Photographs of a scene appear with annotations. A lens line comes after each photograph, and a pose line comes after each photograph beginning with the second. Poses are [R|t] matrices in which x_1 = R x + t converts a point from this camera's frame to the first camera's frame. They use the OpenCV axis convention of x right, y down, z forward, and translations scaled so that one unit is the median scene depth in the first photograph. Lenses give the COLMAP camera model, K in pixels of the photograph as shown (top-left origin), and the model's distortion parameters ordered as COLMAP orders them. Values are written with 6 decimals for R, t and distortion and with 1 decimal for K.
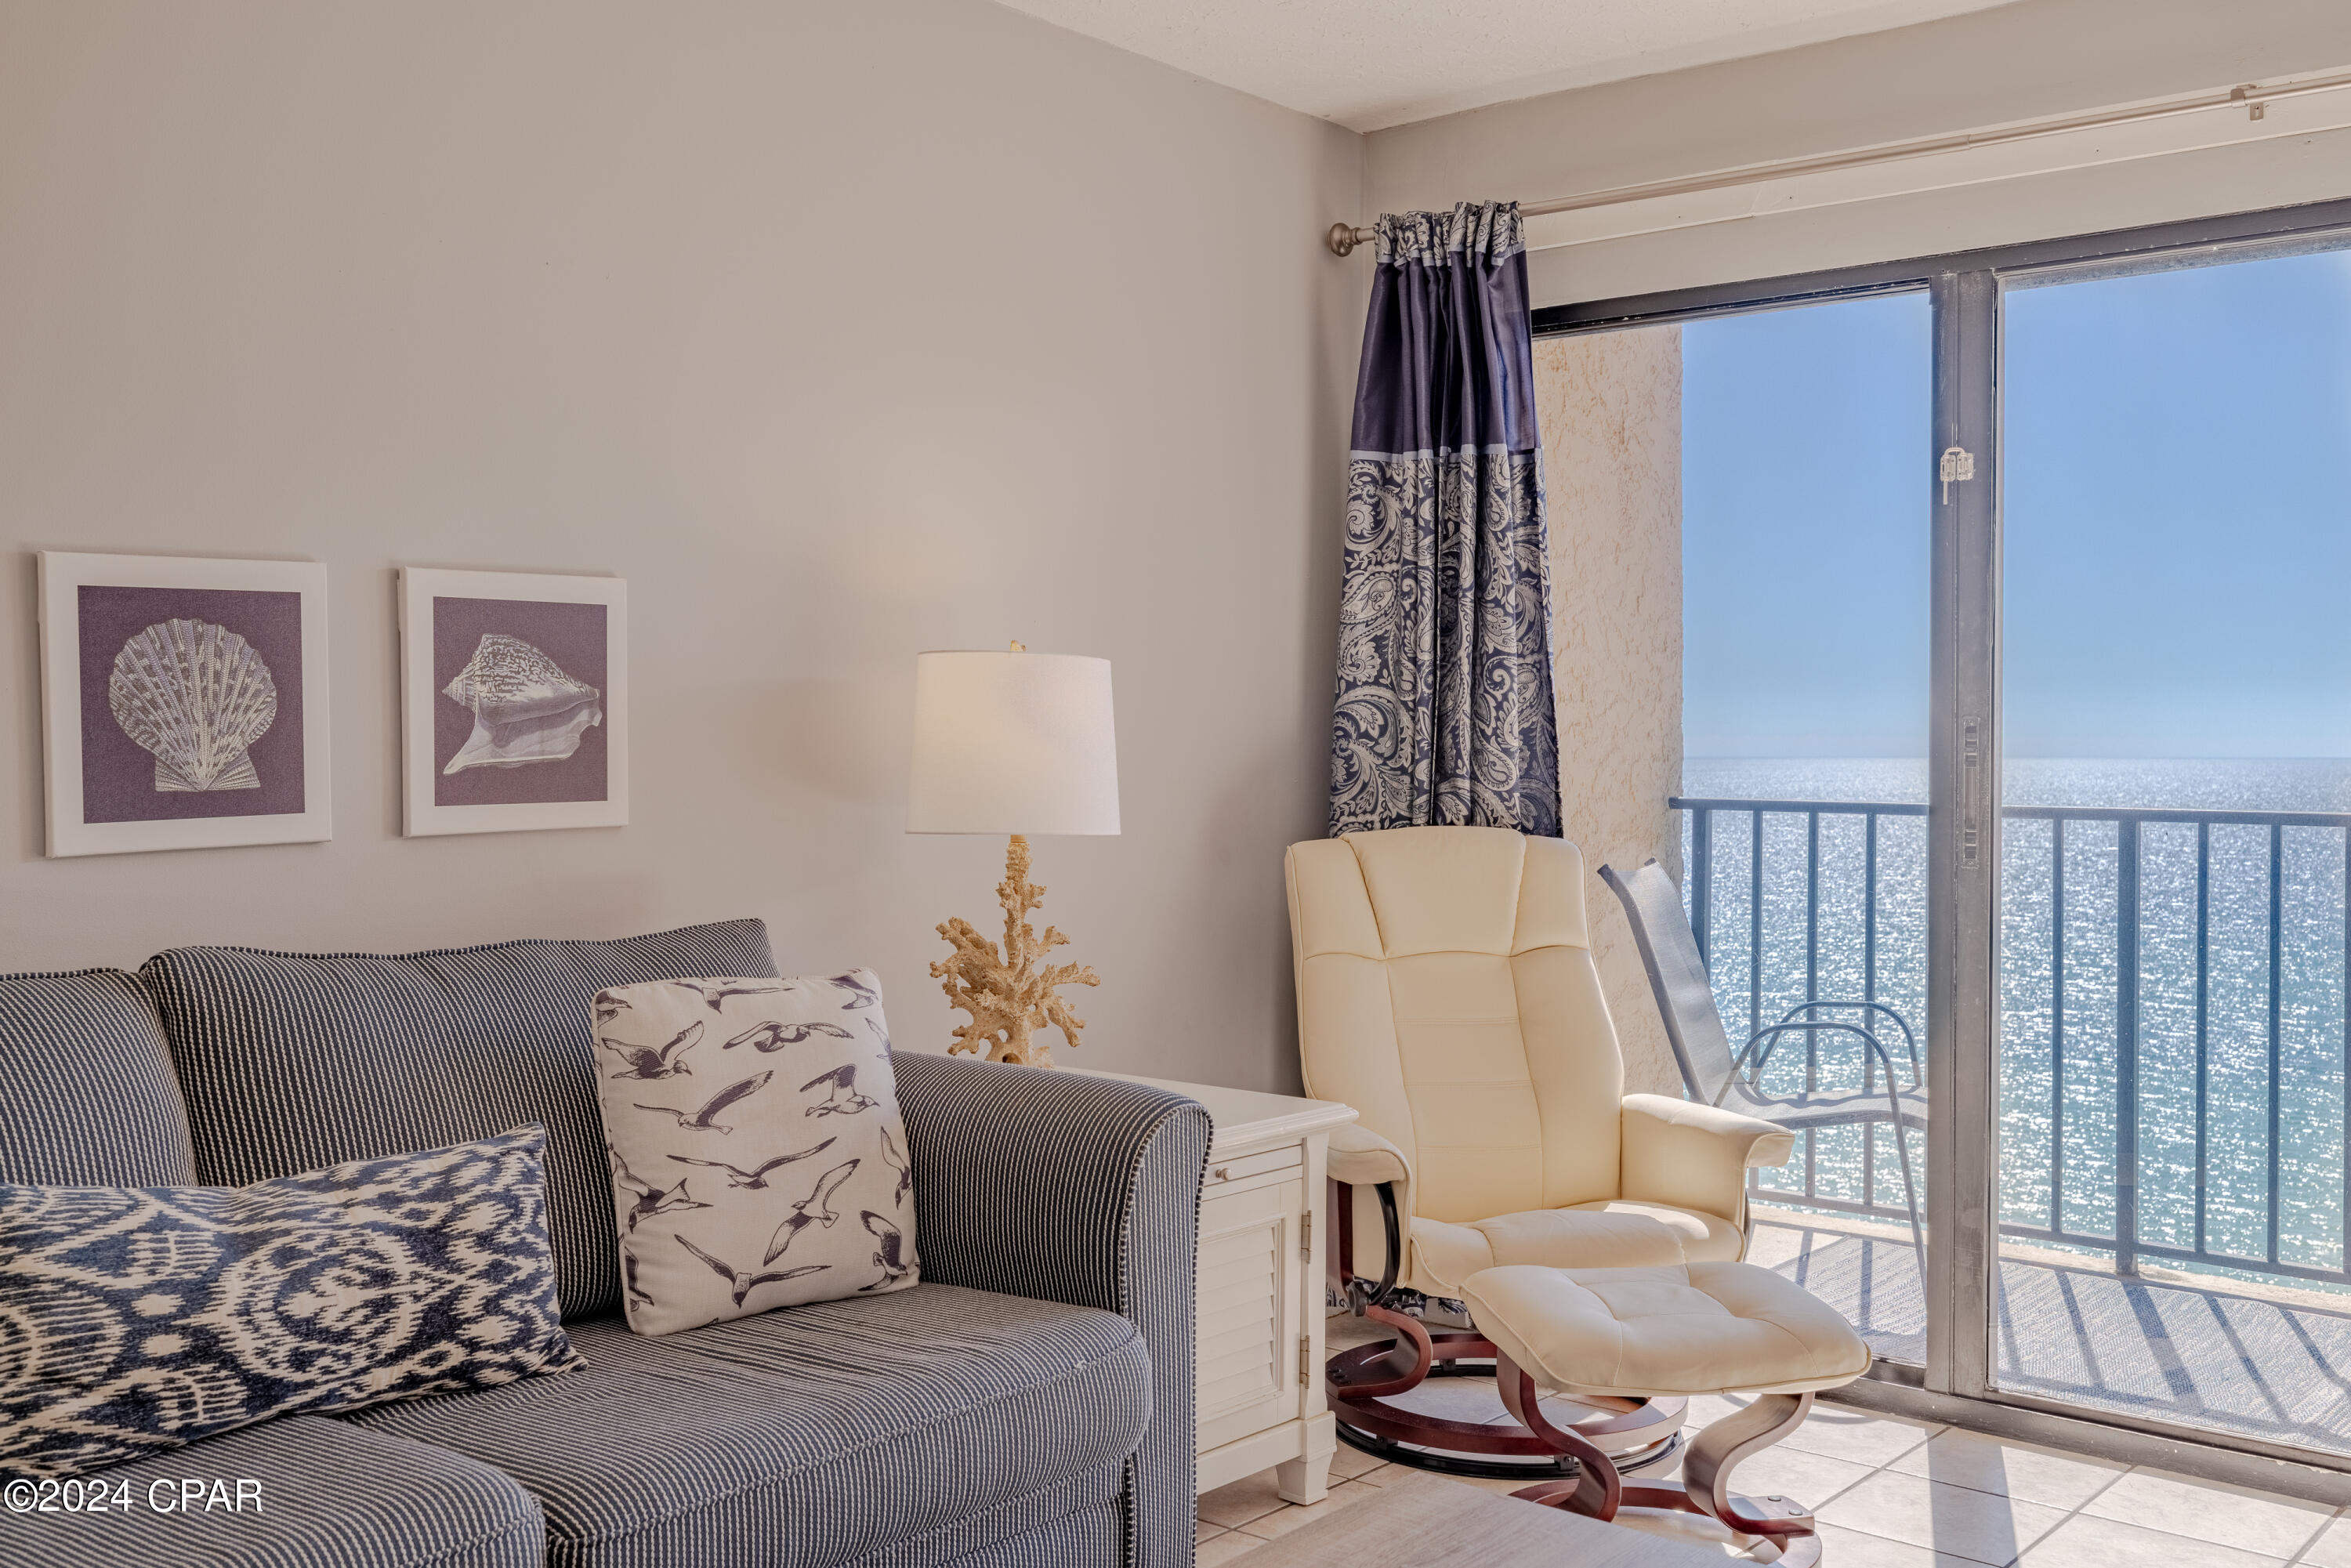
lens RADIAL K [[2262.2, 0, 1164.3], [0, 2262.2, 770.8], [0, 0, 1]] dist [0.002162, -0.000934]
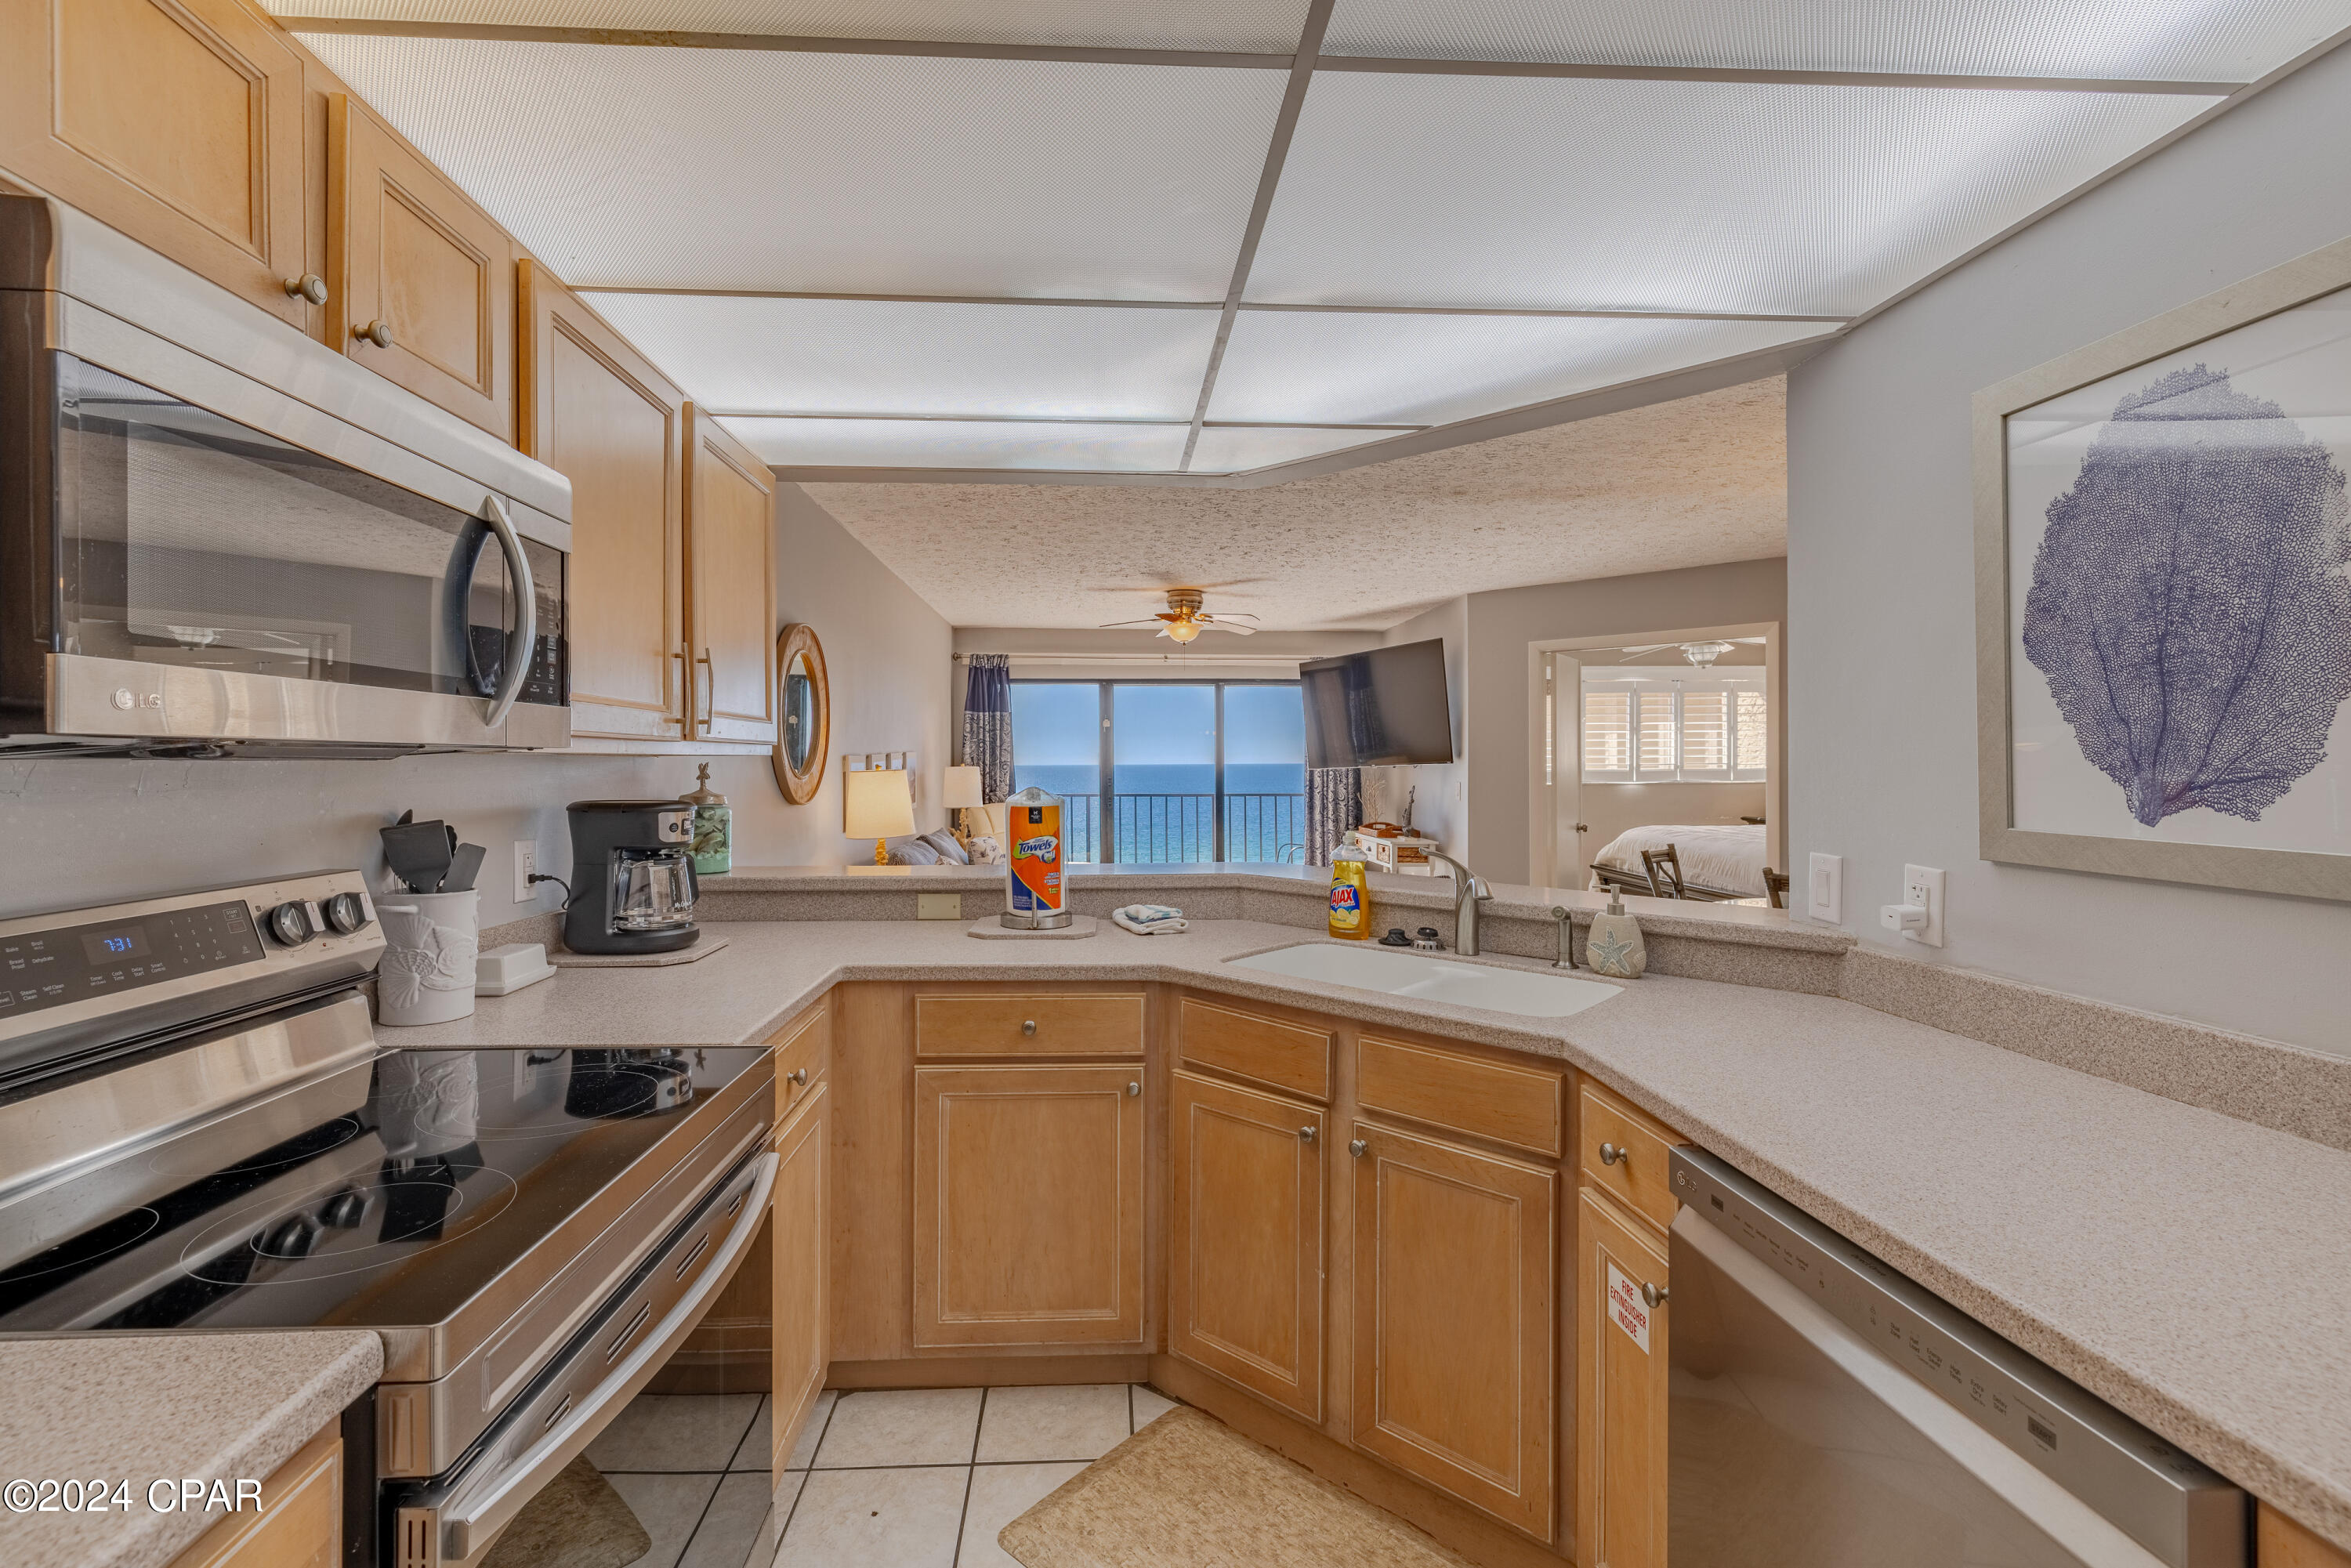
lens RADIAL K [[1029.4, 0, 1157.9], [0, 1029.4, 759.2], [0, 0, 1]] dist [0.021078, -0.000195]
pose [[0.727973, -0.004400, 0.685592, -1.275055], [0.014773, 0.999848, -0.009269, -0.045944], [-0.685447, 0.016876, 0.727927, -0.780692]]
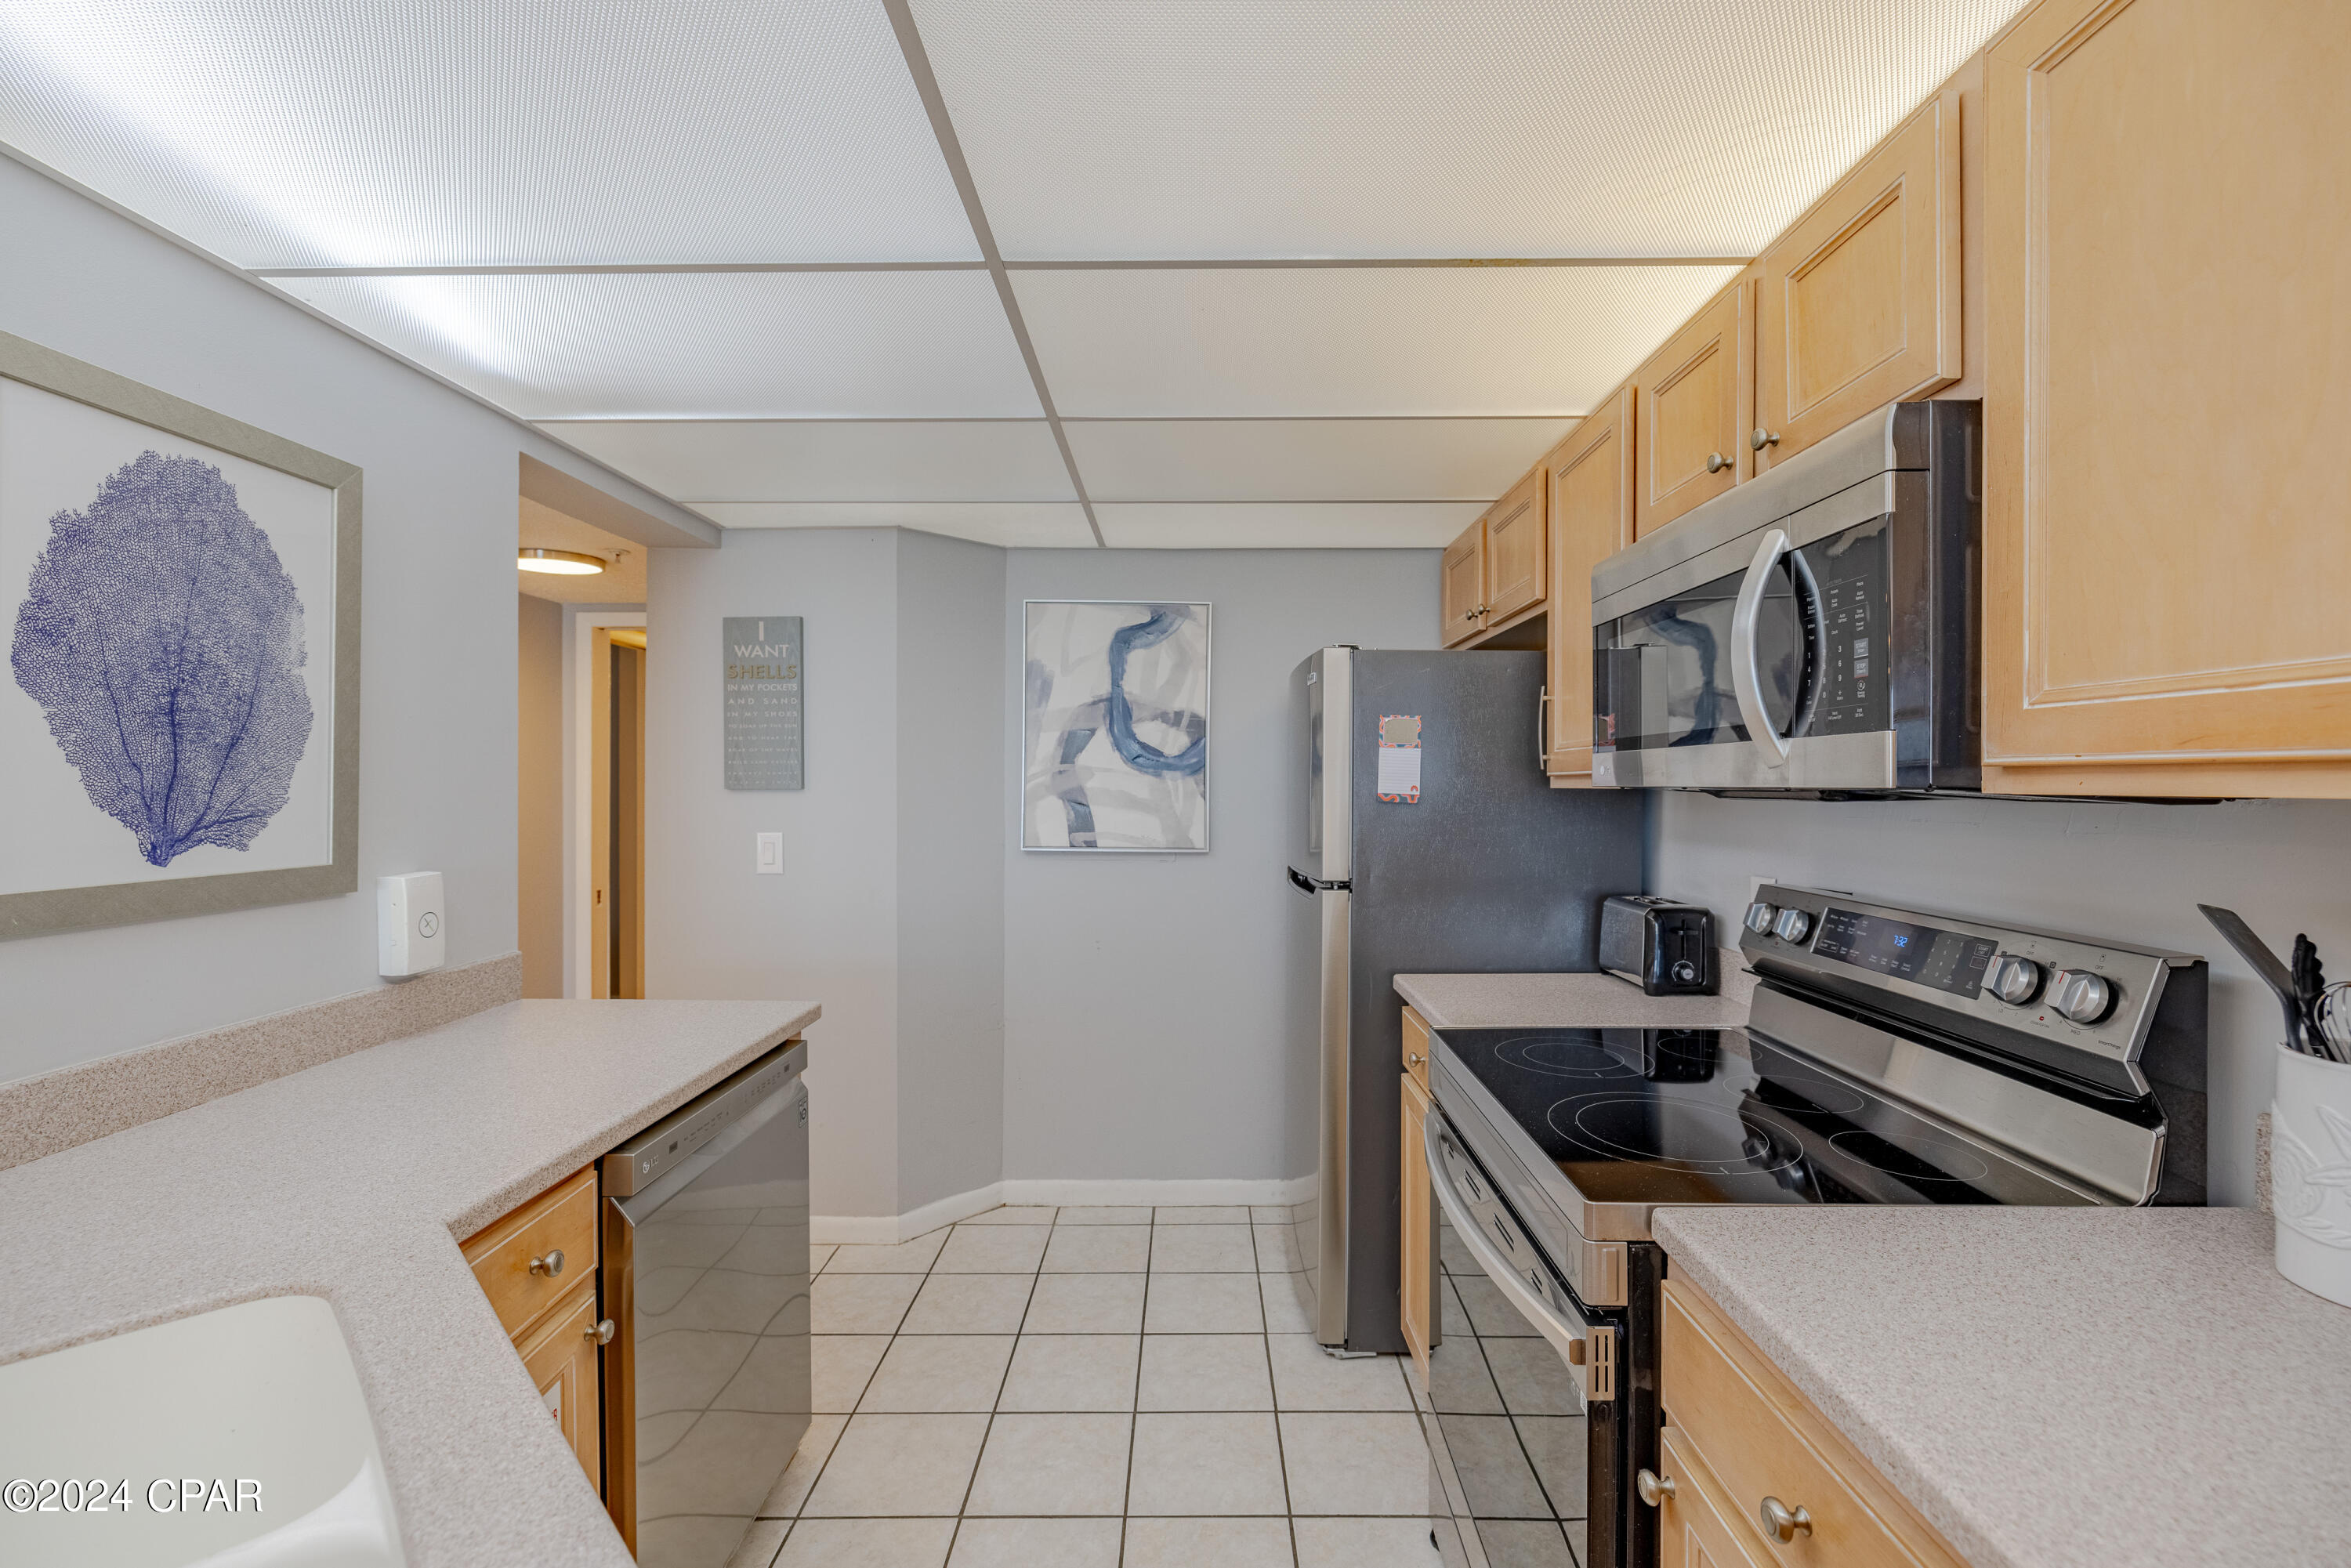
lens RADIAL K [[995.0, 0, 1182.7], [0, 995.0, 785.2], [0, 0, 1]] dist [0.000806, -0.000703]
pose [[-0.772129, -0.003720, -0.635455, -0.771132], [-0.011891, 0.999892, 0.008595, -0.060451], [0.635355, 0.014193, -0.772090, -0.152503]]
